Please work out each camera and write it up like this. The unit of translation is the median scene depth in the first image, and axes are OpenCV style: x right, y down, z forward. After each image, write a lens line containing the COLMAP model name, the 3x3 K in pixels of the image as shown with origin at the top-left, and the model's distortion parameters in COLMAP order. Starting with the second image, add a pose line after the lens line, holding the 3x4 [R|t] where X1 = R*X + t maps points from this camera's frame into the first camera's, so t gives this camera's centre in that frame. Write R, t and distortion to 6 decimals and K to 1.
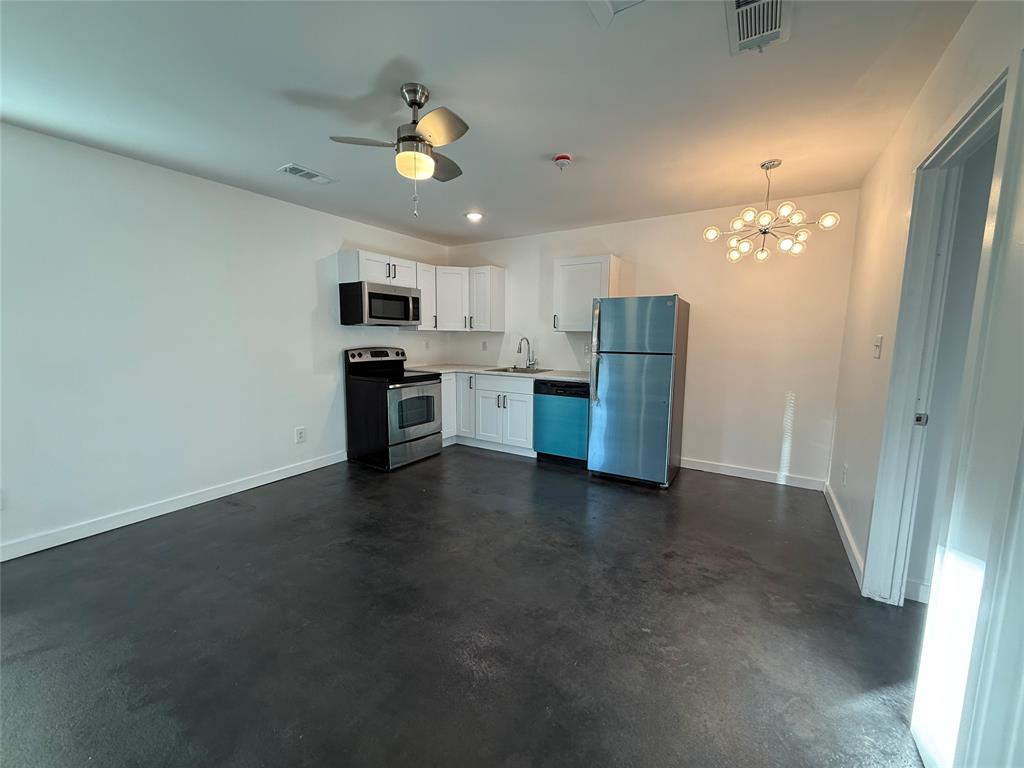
lens RADIAL K [[410.6, 0, 512.0], [0, 410.6, 384.0], [0, 0, 1]] dist [0.001405, 0.000286]
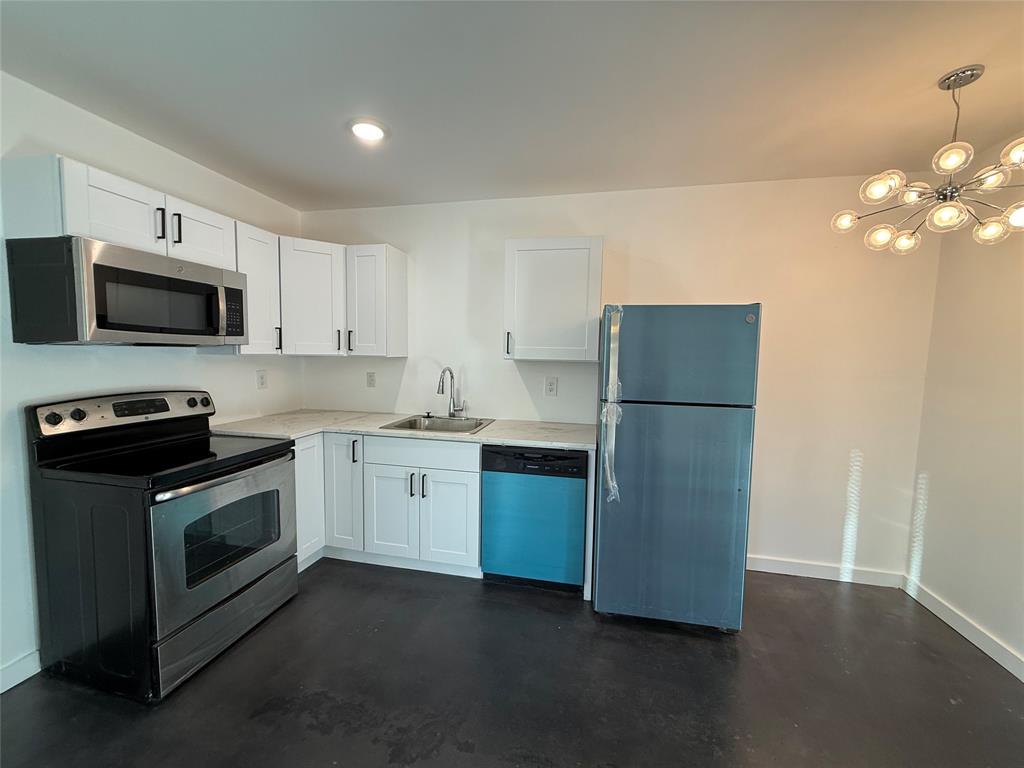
lens RADIAL K [[410.6, 0, 512.0], [0, 410.6, 384.0], [0, 0, 1]] dist [0.001405, 0.000286]
pose [[0.941514, -0.016819, 0.336553, -0.089471], [0.029497, 0.999033, -0.032595, -0.071855], [-0.335679, 0.040616, 0.941100, 0.433234]]
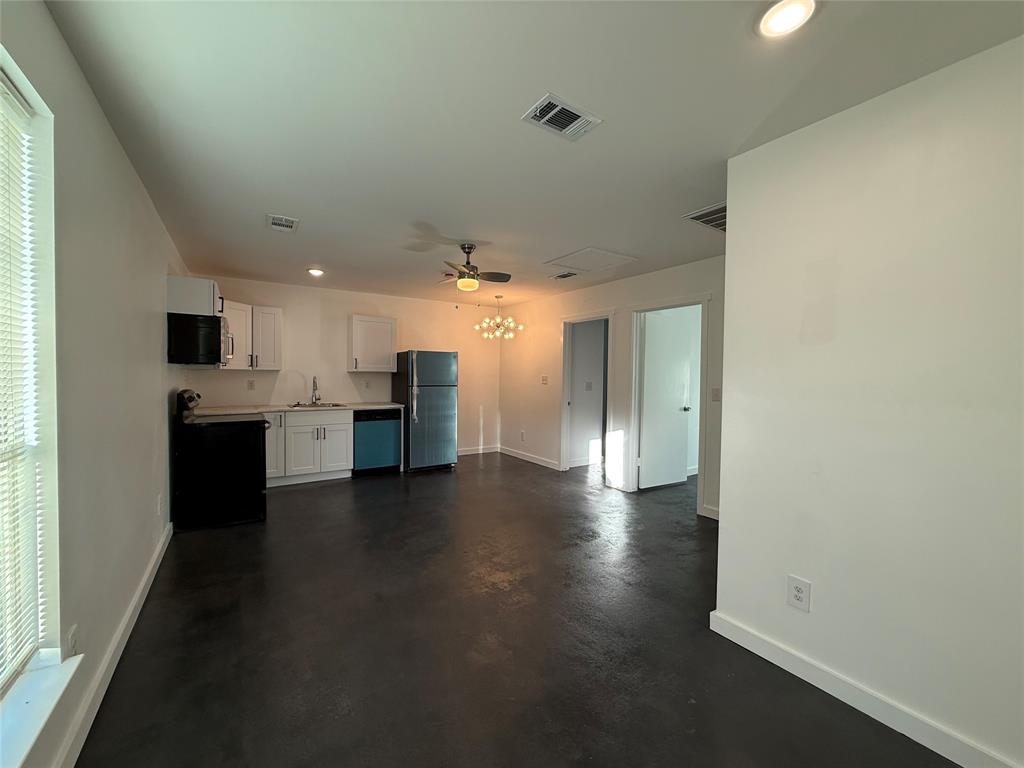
lens RADIAL K [[410.6, 0, 512.0], [0, 410.6, 384.0], [0, 0, 1]] dist [0.001405, 0.000286]
pose [[0.410660, -0.025883, 0.911421, -0.826939], [0.098766, 0.994978, -0.016245, -0.022372], [-0.906424, 0.096689, 0.411154, 0.057328]]
